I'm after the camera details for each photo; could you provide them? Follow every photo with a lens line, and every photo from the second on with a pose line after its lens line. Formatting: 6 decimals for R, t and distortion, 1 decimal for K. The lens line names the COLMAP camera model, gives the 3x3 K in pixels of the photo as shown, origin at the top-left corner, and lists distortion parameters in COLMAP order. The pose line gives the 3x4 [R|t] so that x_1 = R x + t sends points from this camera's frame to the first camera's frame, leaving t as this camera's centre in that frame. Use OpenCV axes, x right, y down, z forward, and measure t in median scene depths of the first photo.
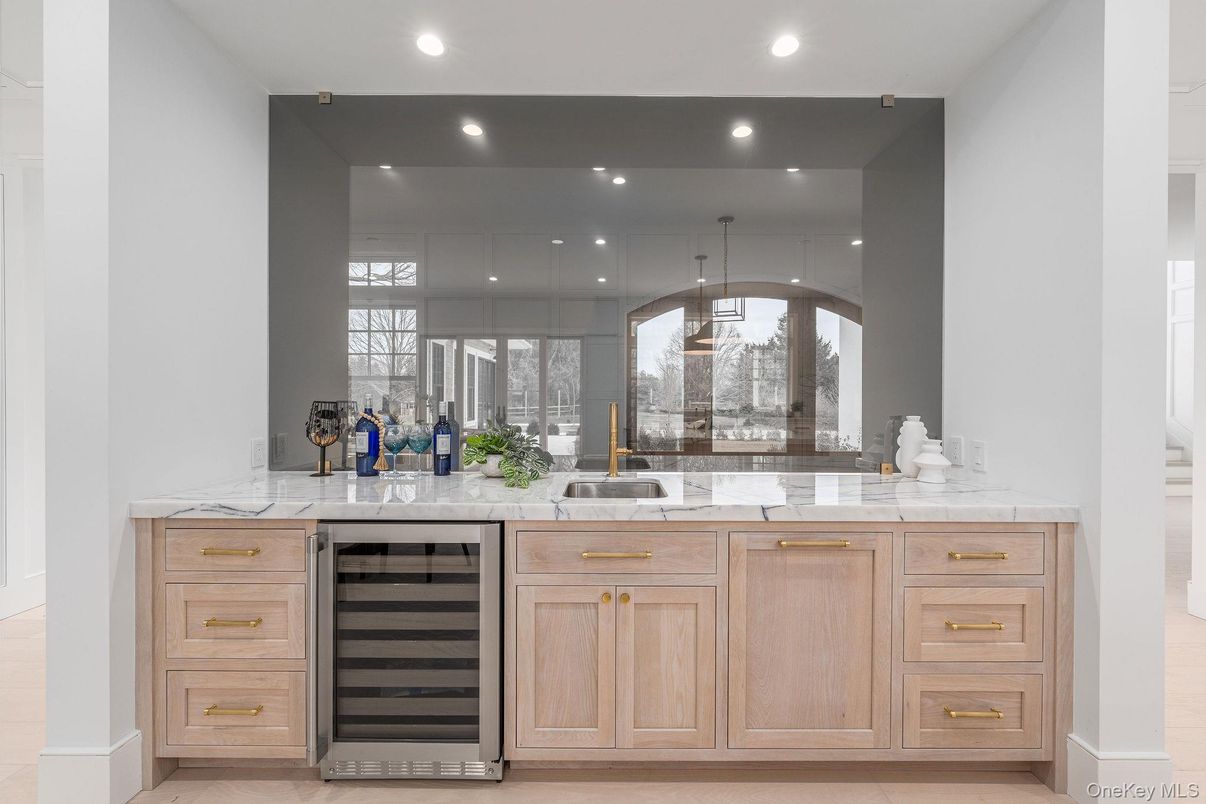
lens RADIAL K [[492.7, 0, 605.3], [0, 492.7, 399.2], [0, 0, 1]] dist [0.002765, 0.000016]
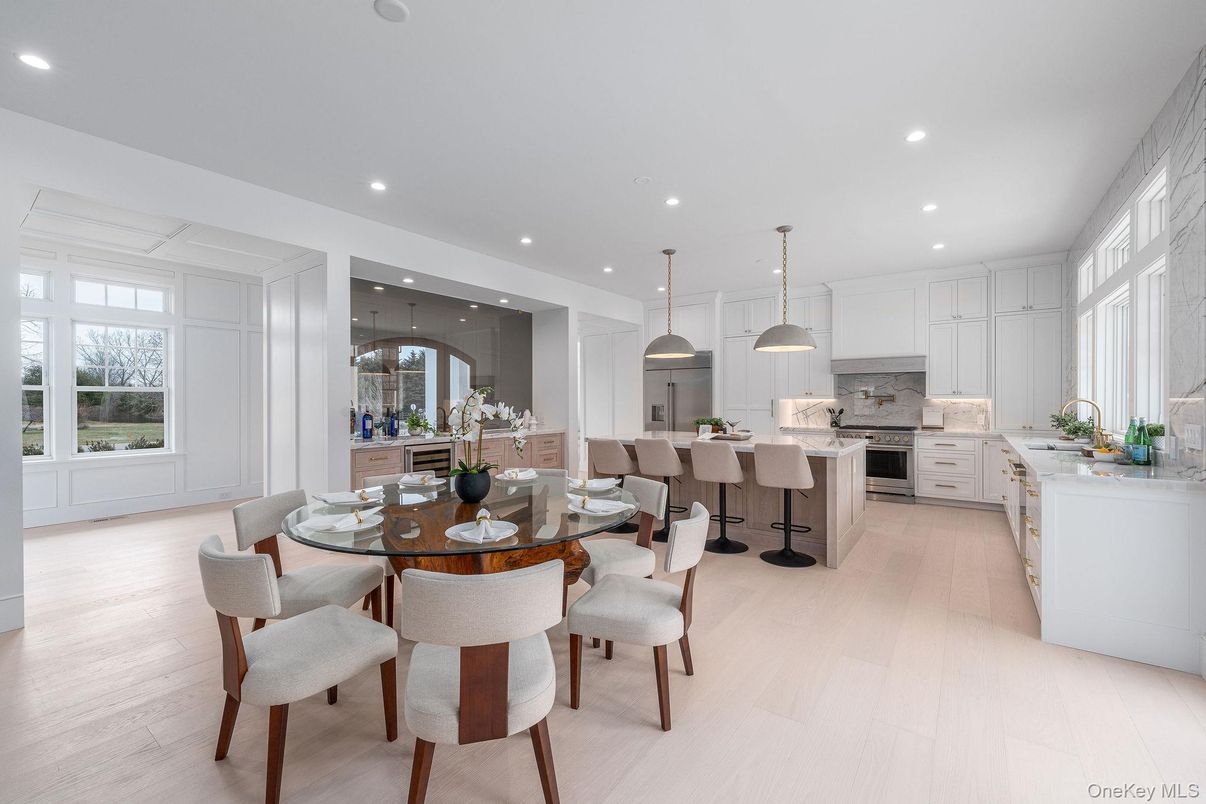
lens RADIAL K [[492.7, 0, 604.3], [0, 492.7, 405.8], [0, 0, 1]] dist [0.002765, 0.000016]
pose [[0.601709, -0.020475, 0.798453, -2.040533], [0.012425, 0.999790, 0.016275, -0.041849], [-0.798619, 0.000129, 0.601837, -1.675455]]
